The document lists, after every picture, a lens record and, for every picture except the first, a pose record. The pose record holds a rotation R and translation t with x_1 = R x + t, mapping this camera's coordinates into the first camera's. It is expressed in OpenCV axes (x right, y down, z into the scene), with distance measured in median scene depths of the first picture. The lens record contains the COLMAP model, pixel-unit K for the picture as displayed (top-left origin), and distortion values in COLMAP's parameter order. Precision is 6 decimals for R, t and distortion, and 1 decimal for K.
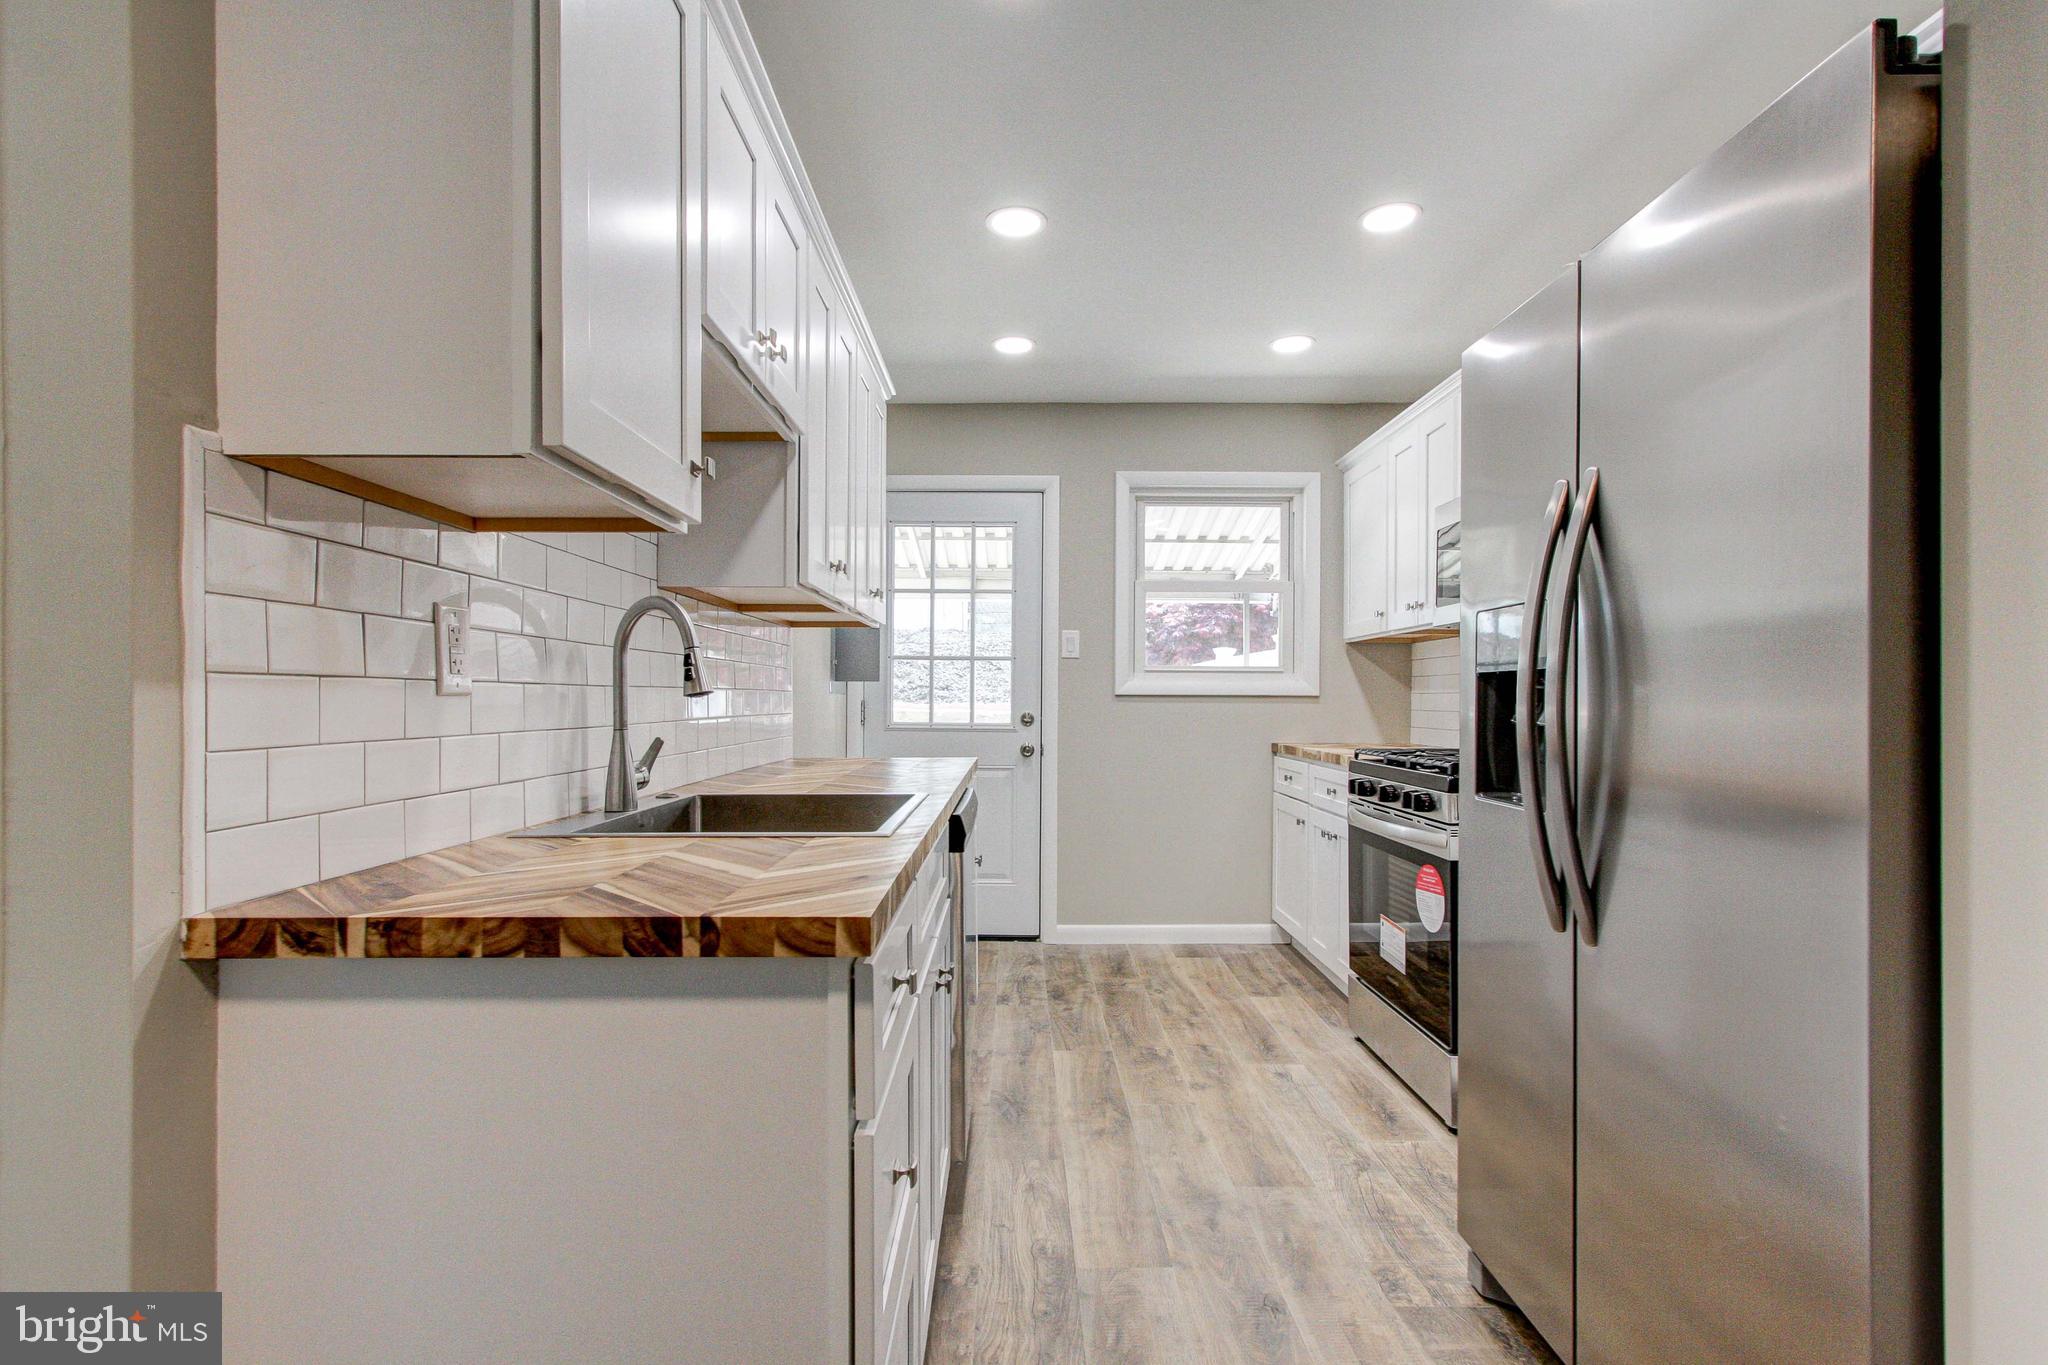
lens RADIAL K [[977.6, 0, 1012.9], [0, 977.6, 696.3], [0, 0, 1]] dist [-0.006614, 0.015138]
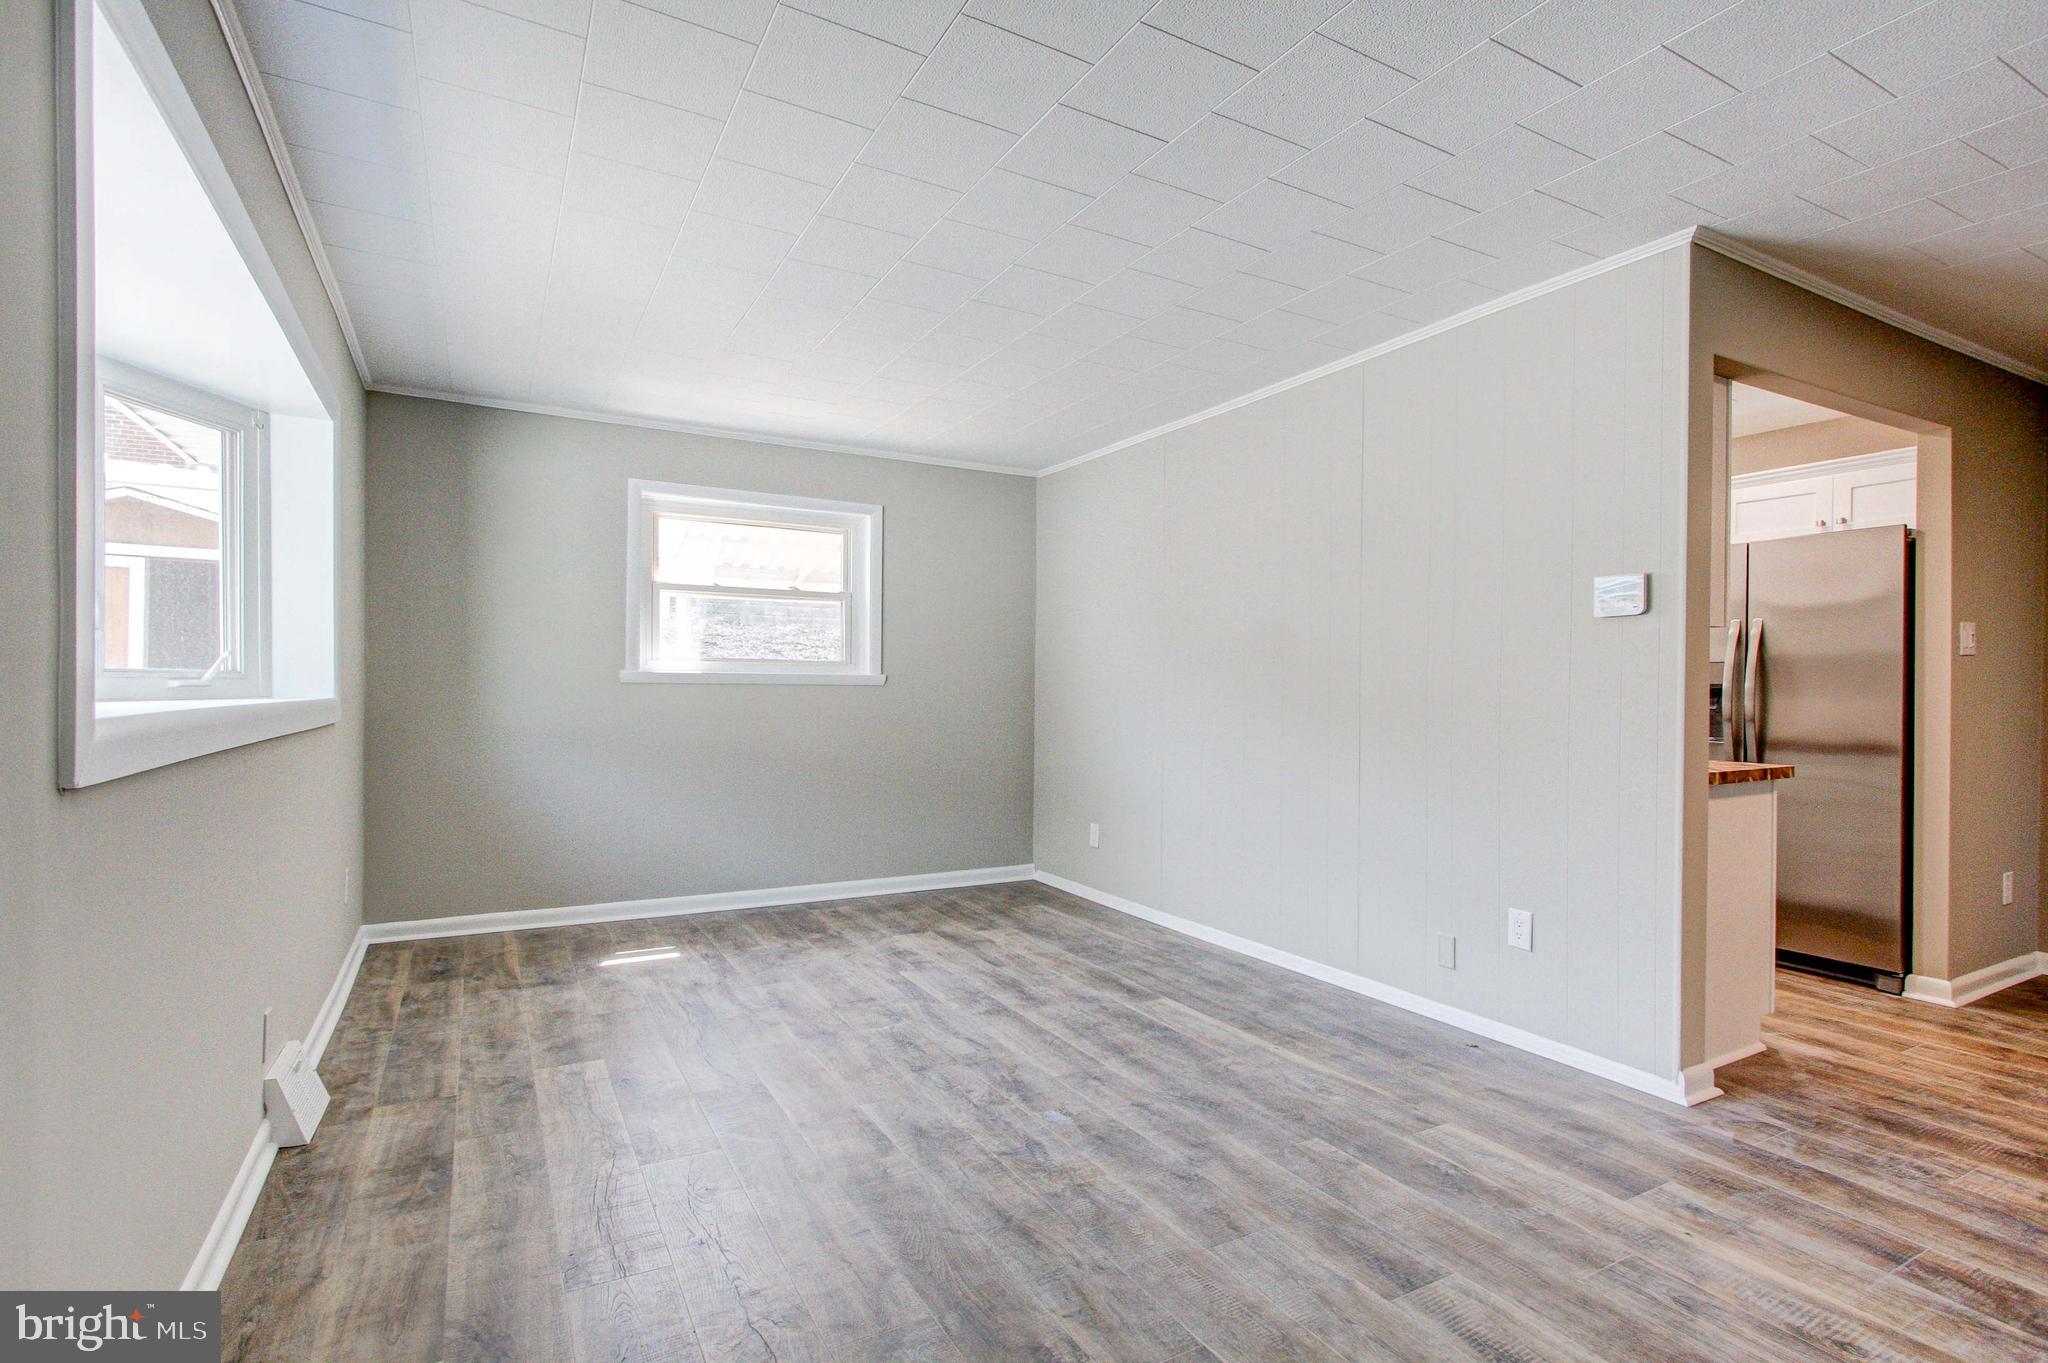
lens RADIAL K [[970.9, 0, 1020.9], [0, 970.9, 694.9], [0, 0, 1]] dist [-0.002670, 0.004818]
pose [[0.873882, -0.001061, 0.486137, -1.576084], [-0.004941, 0.999927, 0.011064, -0.019367], [-0.486113, -0.012071, 0.873812, -0.251645]]
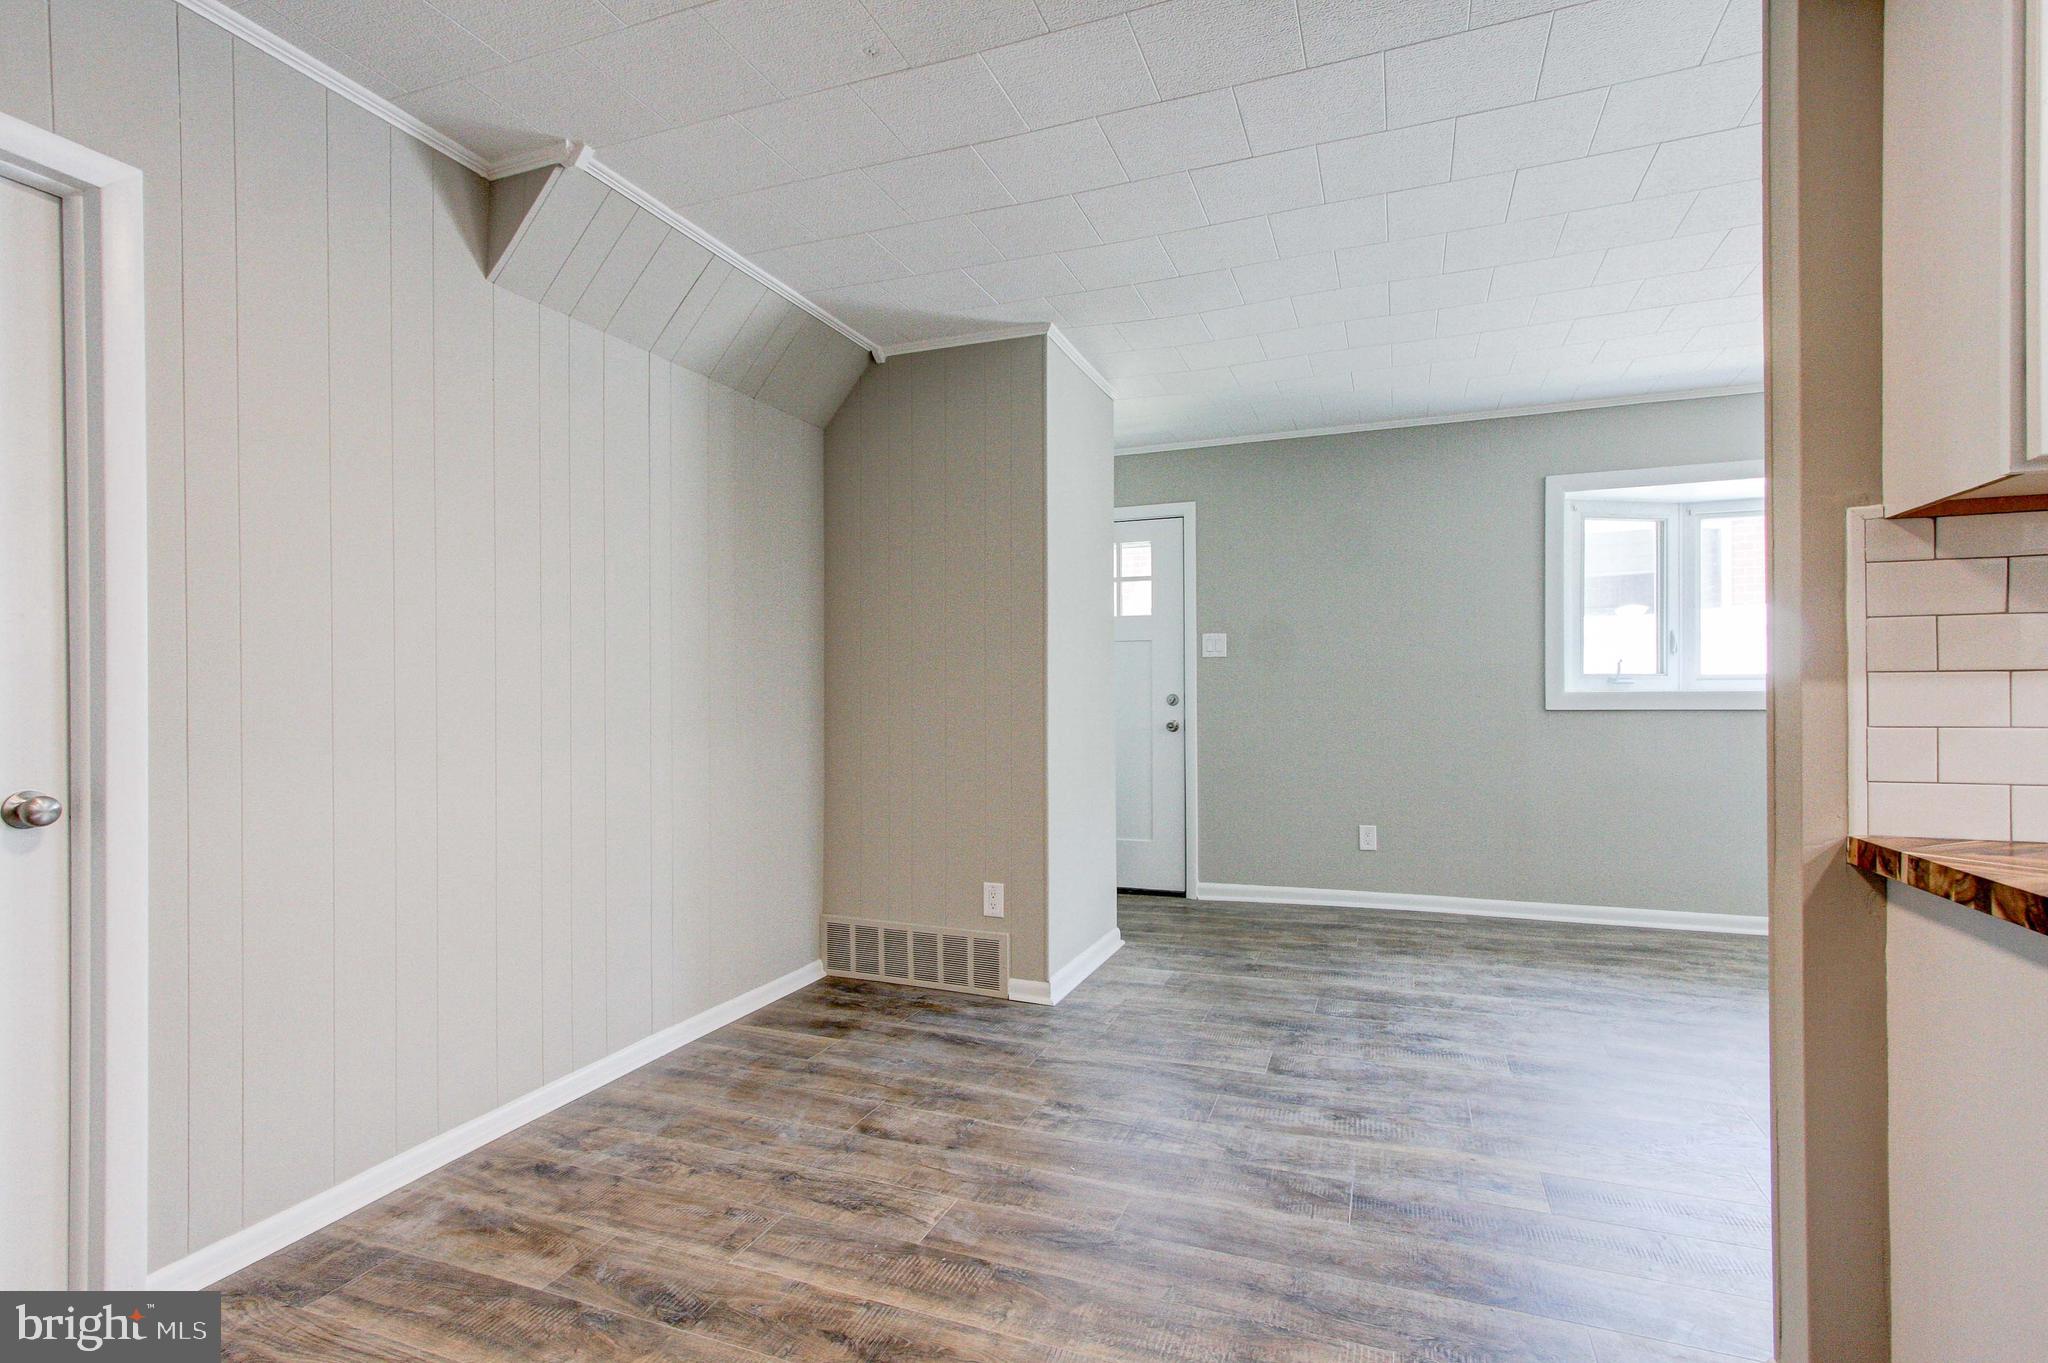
lens RADIAL K [[970.9, 0, 1020.9], [0, 970.9, 694.9], [0, 0, 1]] dist [-0.002670, 0.004818]
pose [[-0.362218, 0.000316, -0.932093, 0.376381], [0.006499, 0.999976, -0.002186, 0.001537], [0.932071, -0.006849, -0.362212, 0.132473]]
